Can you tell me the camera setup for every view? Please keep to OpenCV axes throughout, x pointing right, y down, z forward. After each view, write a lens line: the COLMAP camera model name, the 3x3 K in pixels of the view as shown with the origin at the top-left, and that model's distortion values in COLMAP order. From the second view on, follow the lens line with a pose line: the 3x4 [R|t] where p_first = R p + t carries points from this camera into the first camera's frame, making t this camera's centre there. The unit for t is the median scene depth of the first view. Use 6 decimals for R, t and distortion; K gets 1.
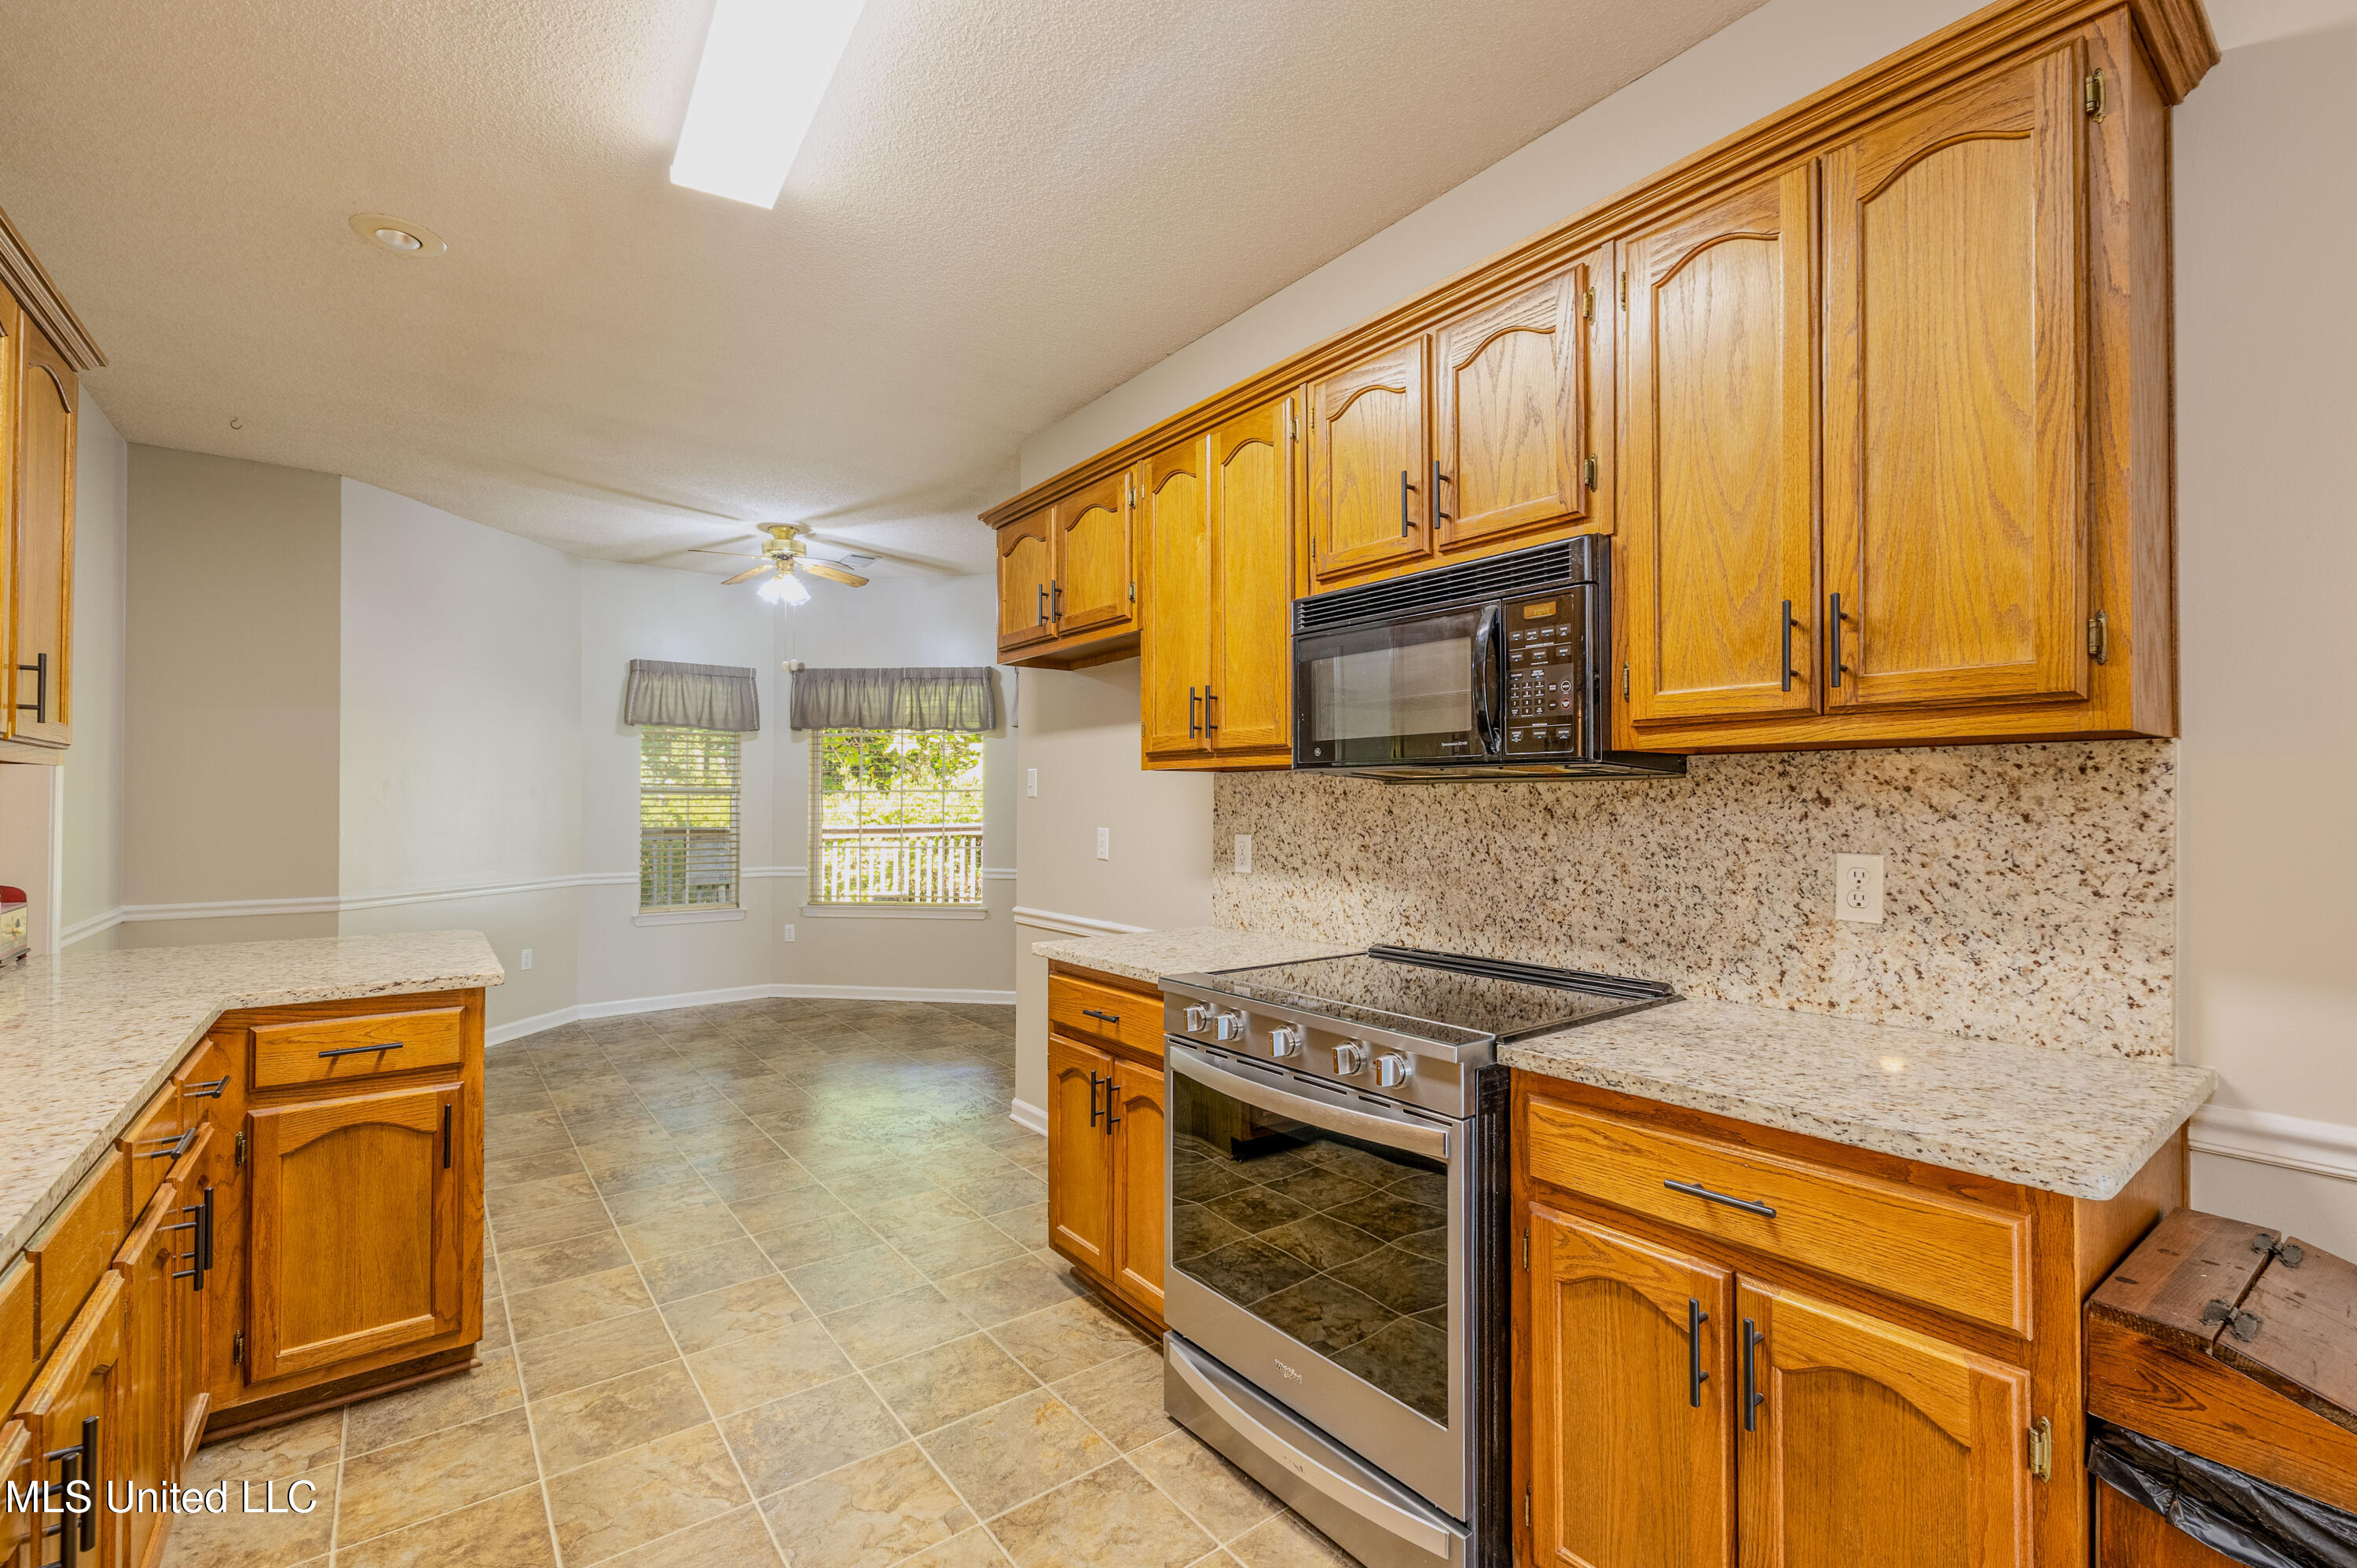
lens RADIAL K [[1021.1, 0, 1173.5], [0, 1021.1, 808.0], [0, 0, 1]] dist [-0.002016, -0.000166]
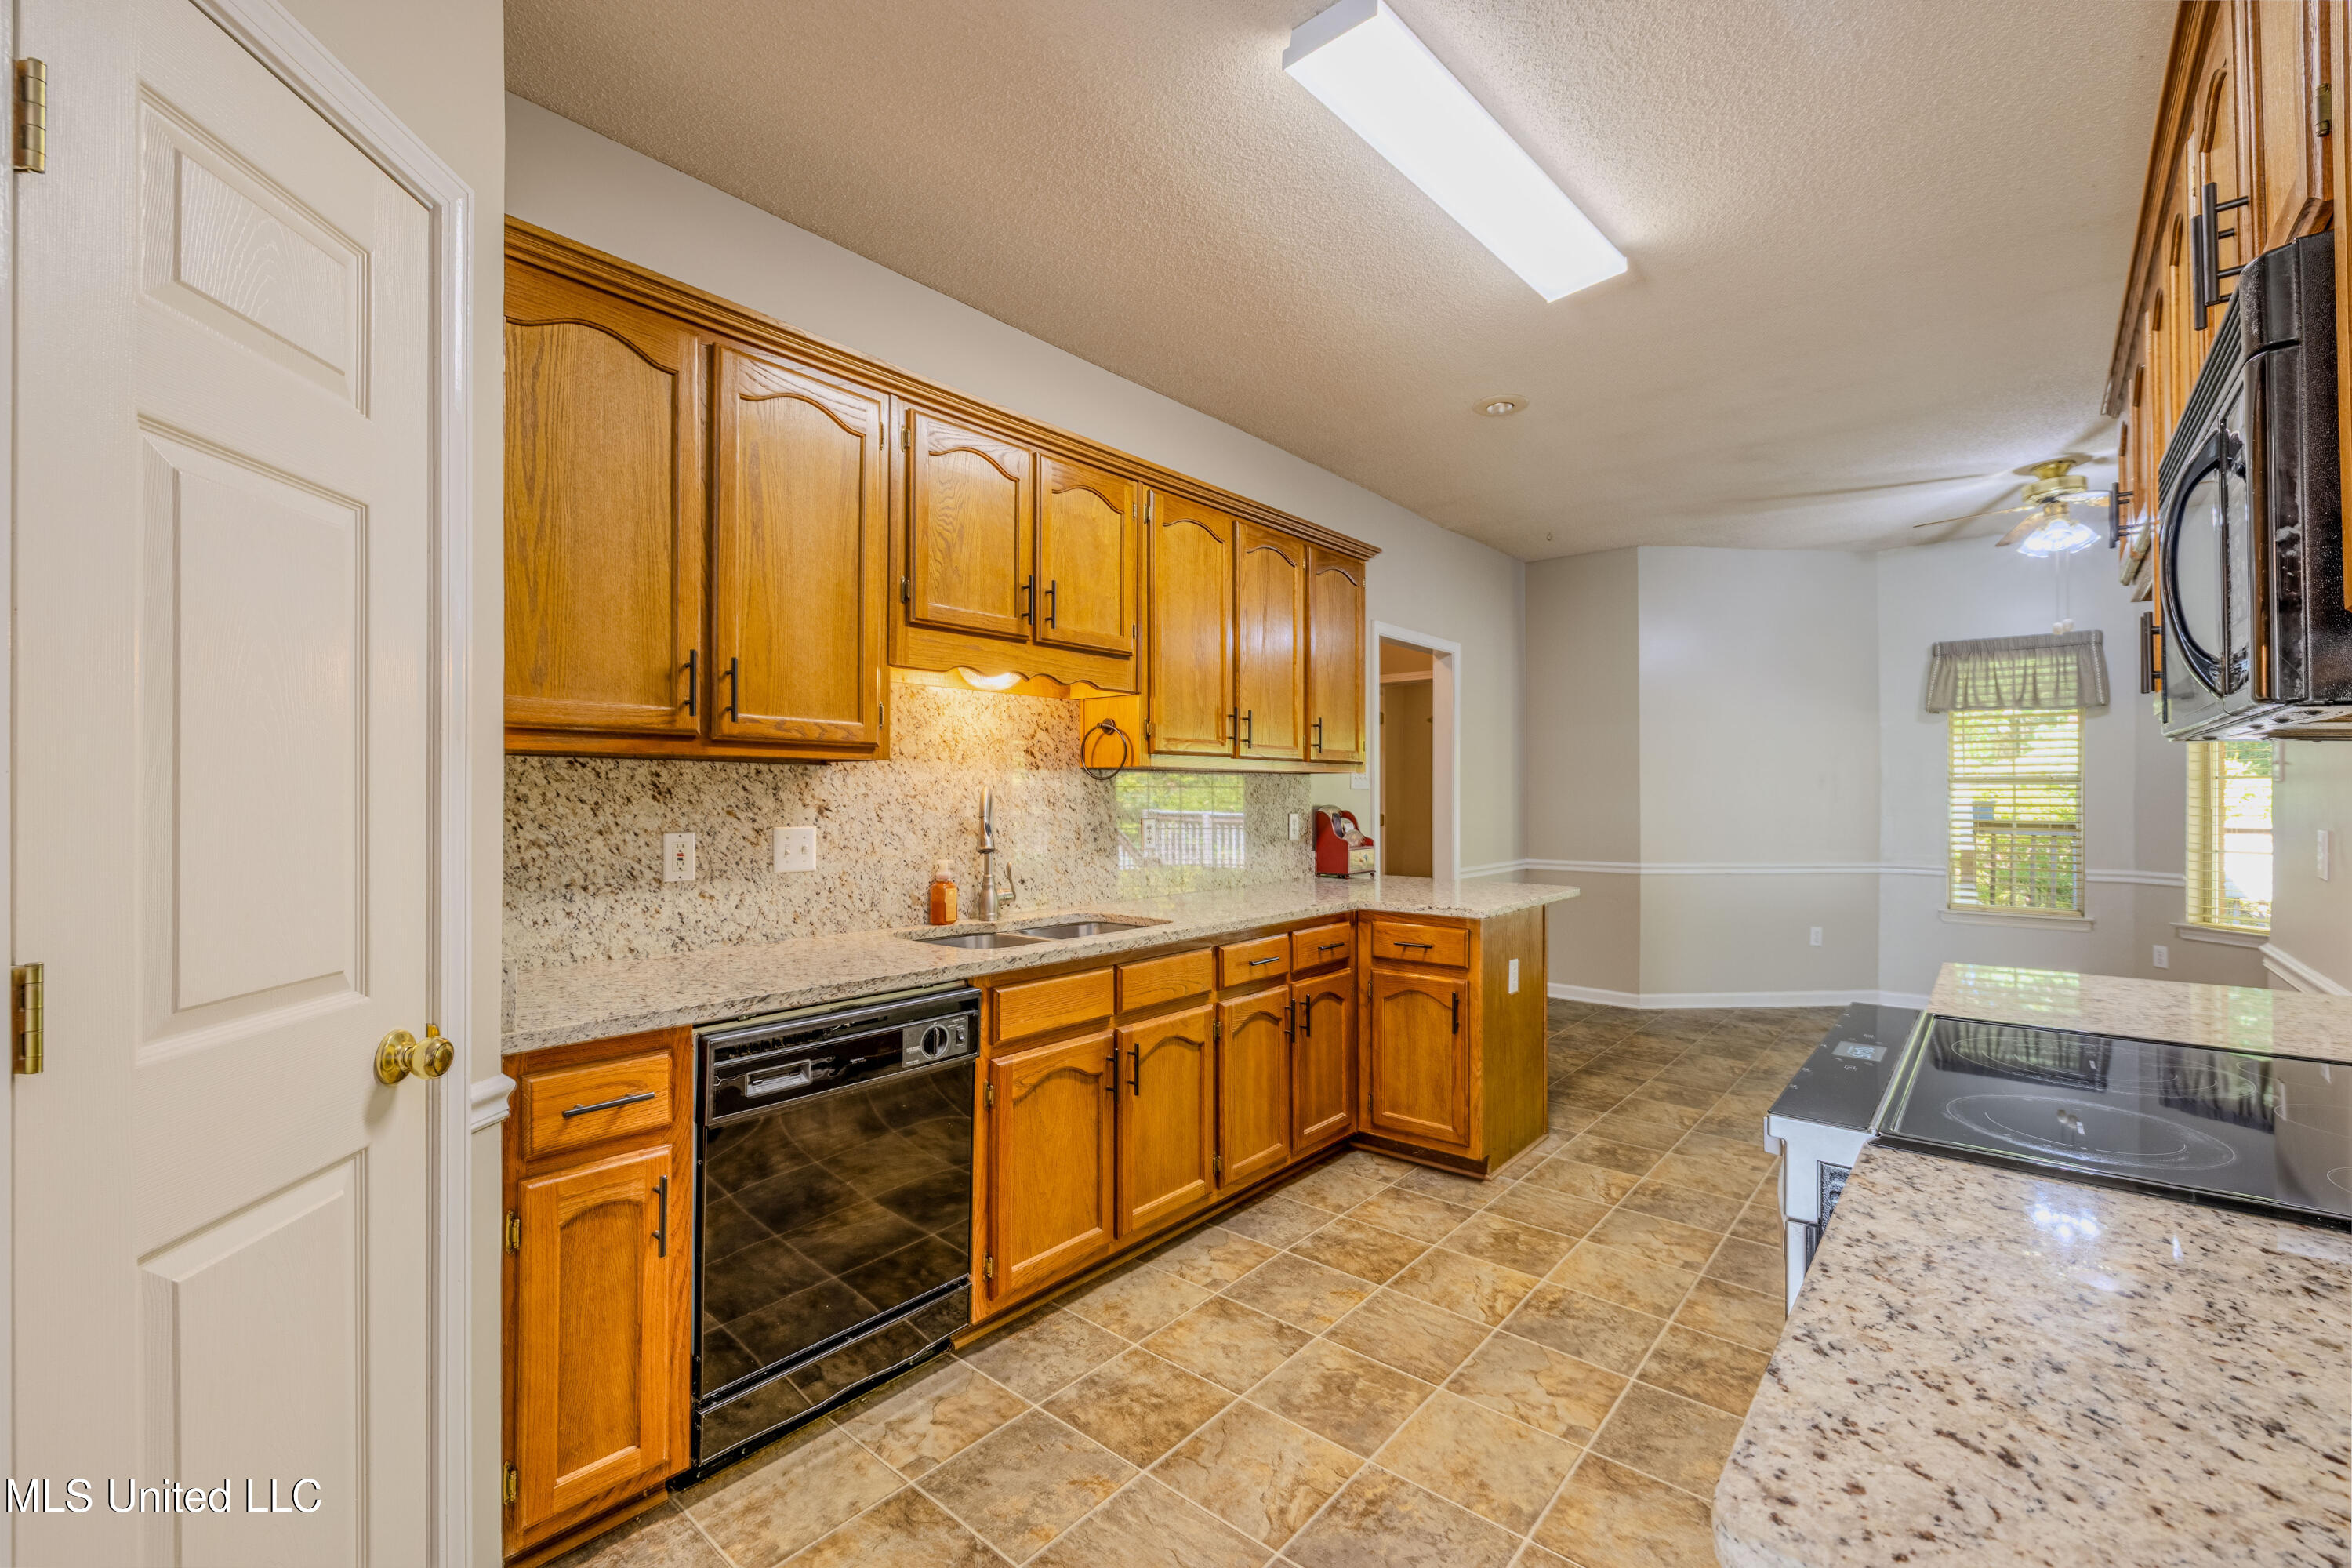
lens RADIAL K [[976.4, 0, 1176.1], [0, 976.4, 823.3], [0, 0, 1]] dist [-0.000114, -0.000024]
pose [[0.206974, 0.026635, -0.977984, 0.595314], [-0.003094, 0.999642, 0.026570, 0.004009], [0.978341, -0.002473, 0.206983, 0.292068]]
